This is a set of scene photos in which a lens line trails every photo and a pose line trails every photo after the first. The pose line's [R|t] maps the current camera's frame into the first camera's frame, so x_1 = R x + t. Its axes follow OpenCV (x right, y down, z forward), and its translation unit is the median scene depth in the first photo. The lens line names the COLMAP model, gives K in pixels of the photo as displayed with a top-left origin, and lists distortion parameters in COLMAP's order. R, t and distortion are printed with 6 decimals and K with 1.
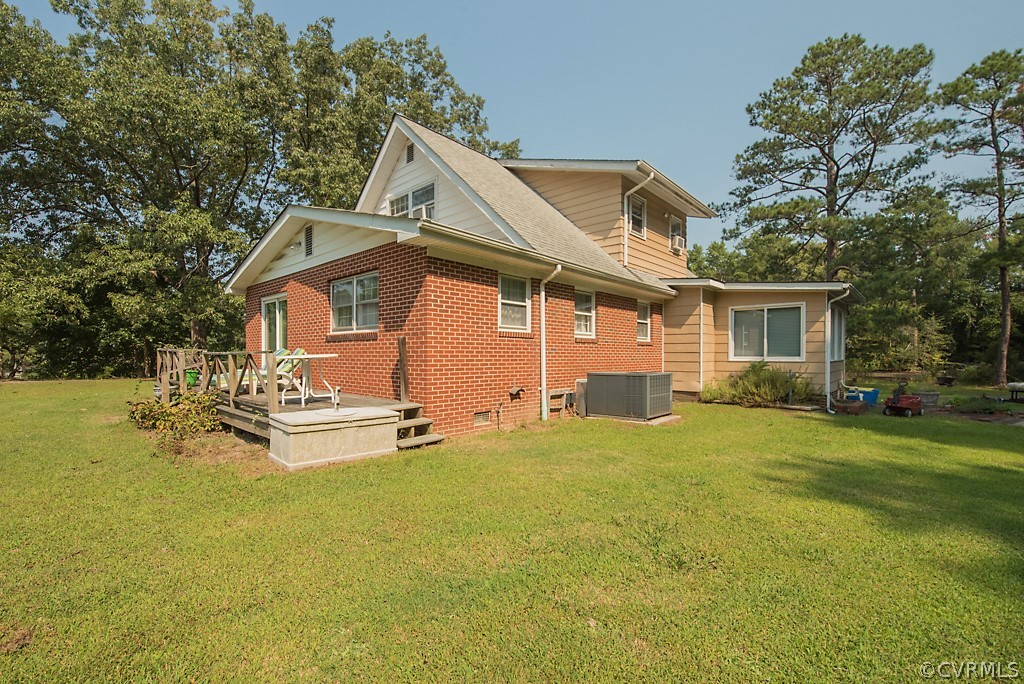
lens RADIAL K [[441.5, 0, 510.1], [0, 441.5, 358.1], [0, 0, 1]] dist [-0.012799, -0.001296]
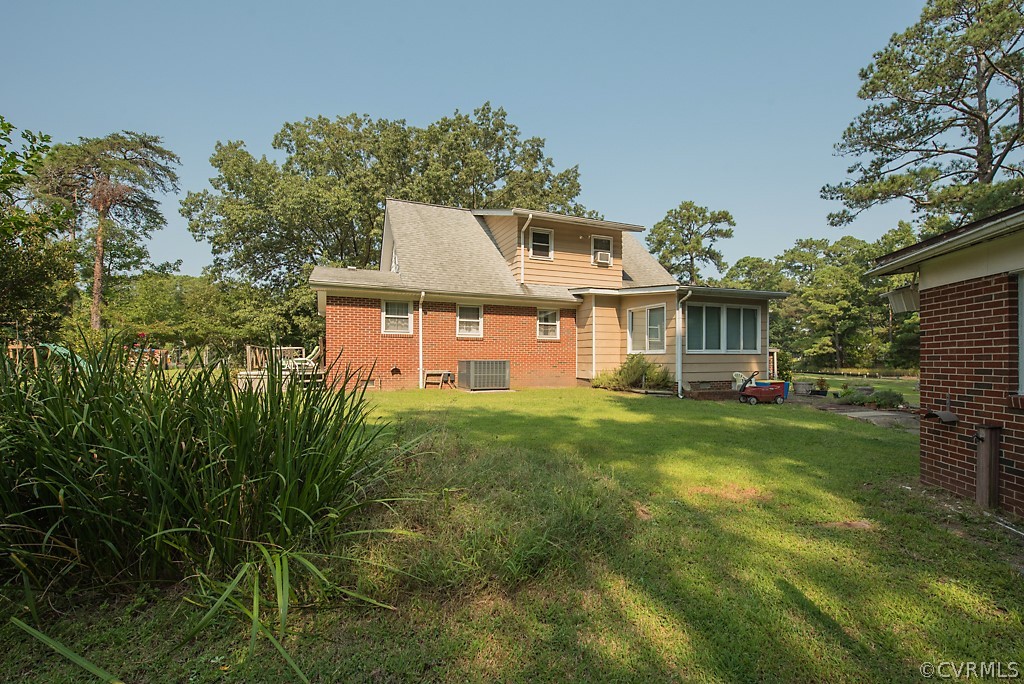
lens RADIAL K [[441.5, 0, 506.8], [0, 441.5, 356.2], [0, 0, 1]] dist [-0.012799, -0.001296]
pose [[0.902637, -0.000581, -0.430402, 0.434365], [-0.006374, 0.999871, -0.014717, 0.017013], [0.430356, 0.016028, 0.902517, -0.122311]]
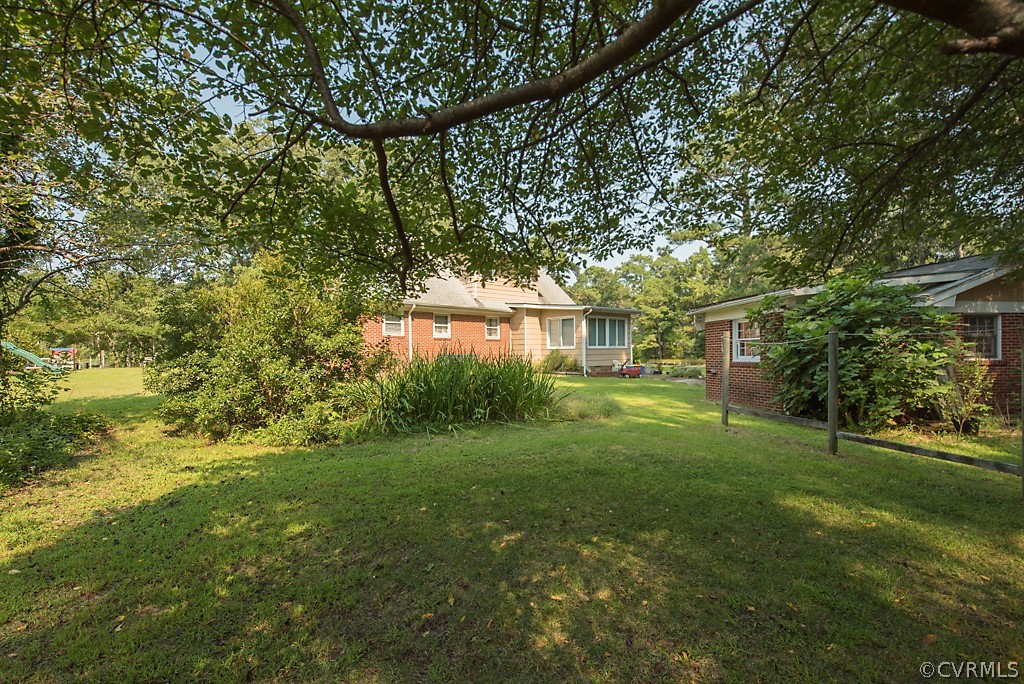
lens RADIAL K [[441.5, 0, 506.4], [0, 441.5, 355.6], [0, 0, 1]] dist [-0.012799, -0.001296]
pose [[0.991782, -0.007971, -0.127689, 0.344030], [0.007242, 0.999955, -0.006172, 0.023043], [0.127732, 0.005196, 0.991795, -0.439715]]
